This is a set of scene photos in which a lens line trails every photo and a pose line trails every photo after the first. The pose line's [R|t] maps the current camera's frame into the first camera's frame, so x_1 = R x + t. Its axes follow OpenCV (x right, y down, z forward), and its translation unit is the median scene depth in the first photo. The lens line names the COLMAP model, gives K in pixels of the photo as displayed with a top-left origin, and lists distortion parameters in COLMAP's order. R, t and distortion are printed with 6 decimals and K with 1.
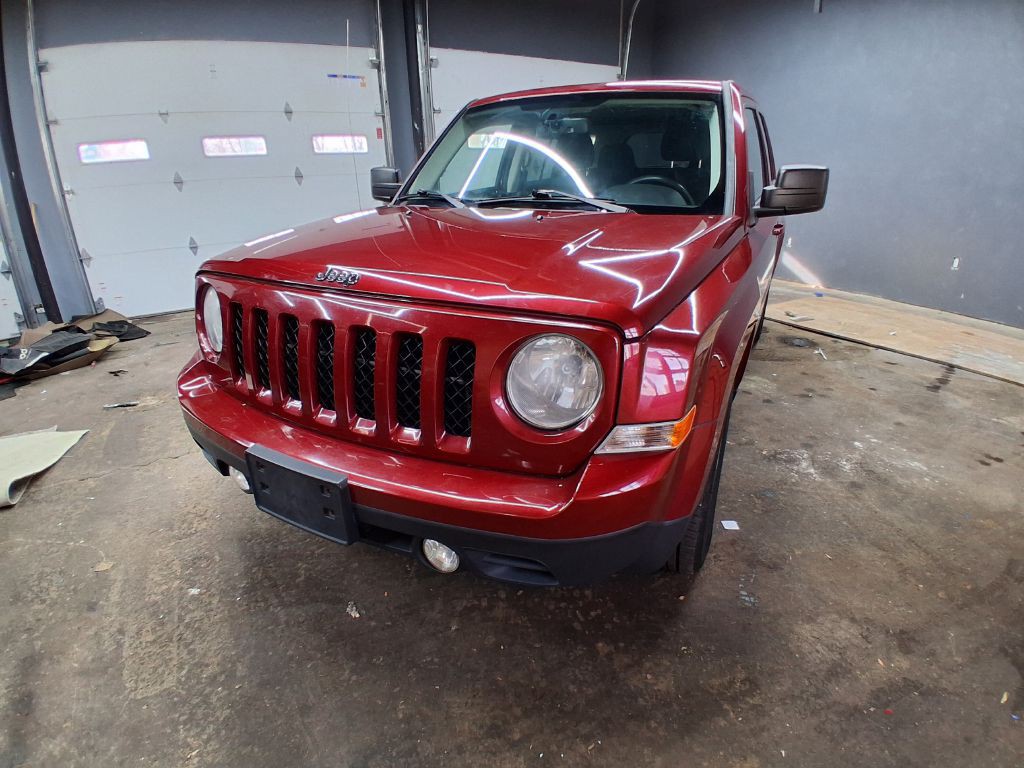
lens RADIAL K [[507.7, 0, 514.4], [0, 507.7, 391.7], [0, 0, 1]] dist [0.002103, -0.045609]
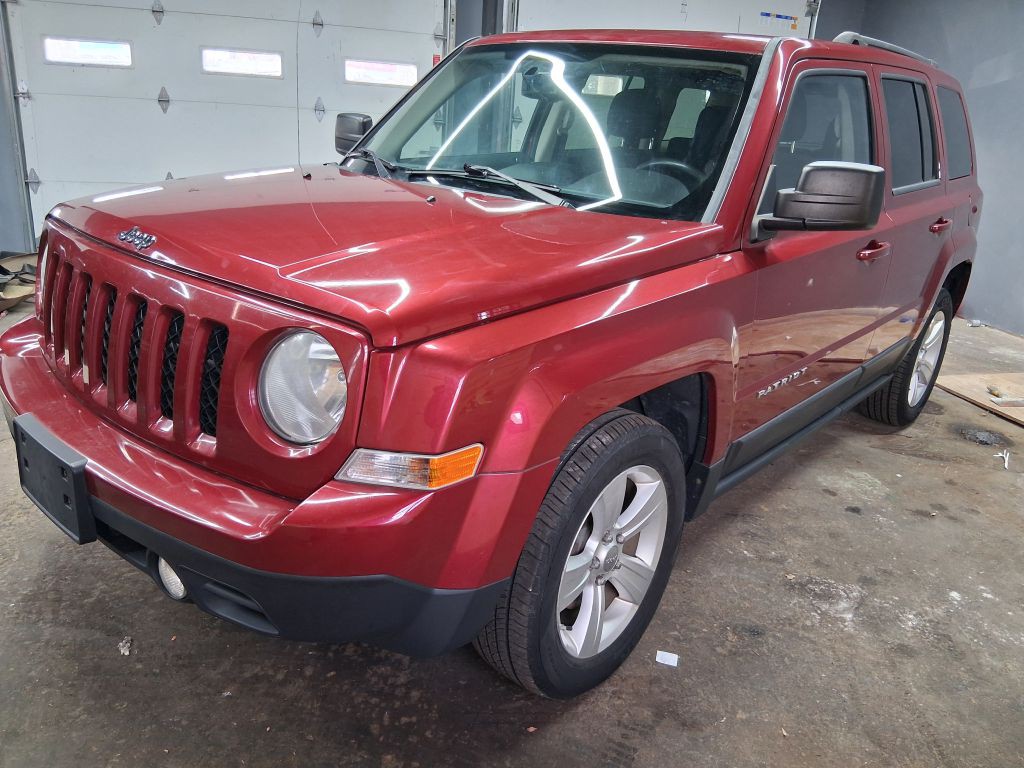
lens RADIAL K [[786.4, 0, 515.6], [0, 786.4, 385.4], [0, 0, 1]] dist [0.033328, -0.077227]
pose [[0.969944, 0.152931, -0.189263, 0.416857], [-0.167961, 0.983582, -0.066002, 0.002488], [0.176062, 0.095807, 0.979706, -0.143079]]
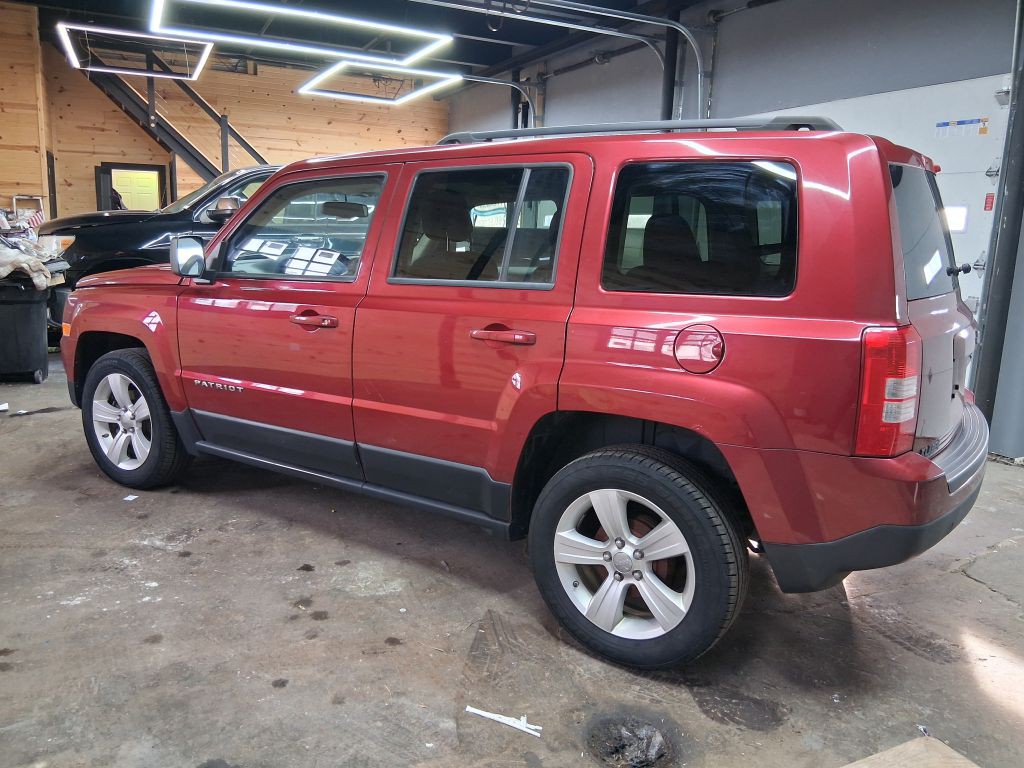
lens RADIAL K [[786.4, 0, 515.6], [0, 786.4, 385.4], [0, 0, 1]] dist [0.033328, -0.077227]
pose [[-0.092139, 0.195911, -0.976283, 2.468724], [-0.430899, 0.876053, 0.216465, -0.921594], [0.897684, 0.440624, 0.003699, 1.935463]]
